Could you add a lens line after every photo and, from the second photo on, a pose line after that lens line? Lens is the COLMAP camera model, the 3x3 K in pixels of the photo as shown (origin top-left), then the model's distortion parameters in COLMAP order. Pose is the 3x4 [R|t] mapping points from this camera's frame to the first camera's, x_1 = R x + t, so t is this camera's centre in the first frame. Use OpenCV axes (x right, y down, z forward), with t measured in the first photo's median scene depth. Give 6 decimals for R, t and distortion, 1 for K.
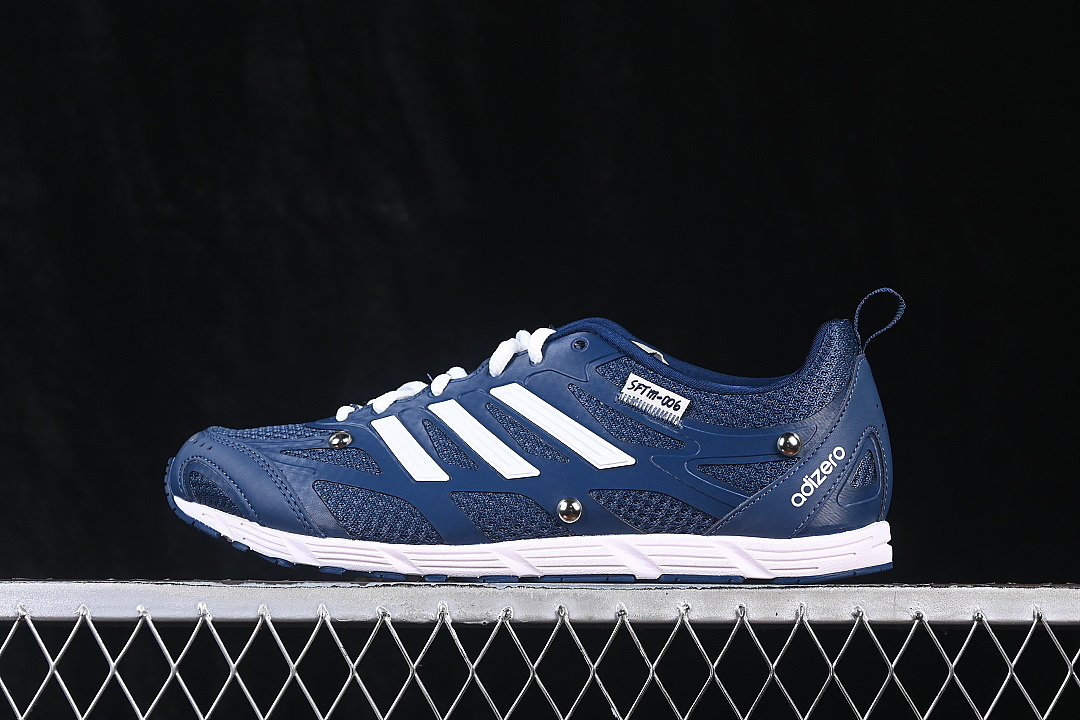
lens RADIAL K [[2354.4, 0, 540.4], [0, 2354.4, 366.6], [0, 0, 1]] dist [-0.029131, 0.000000]
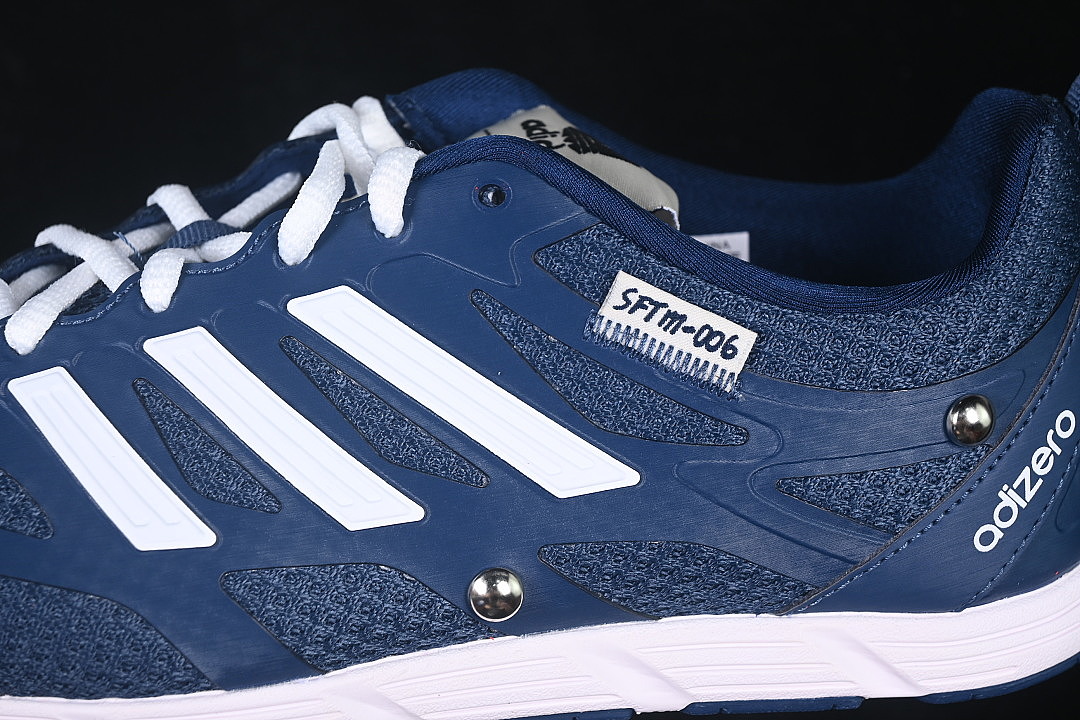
lens RADIAL K [[2354.4, 0, 539.9], [0, 2354.4, 359.4], [0, 0, 1]] dist [-0.029131, 0.000000]
pose [[0.977759, -0.064106, 0.199692, -0.064575], [-0.001435, 0.950074, 0.312021, -0.118415], [-0.209724, -0.305368, 0.928852, 0.596958]]
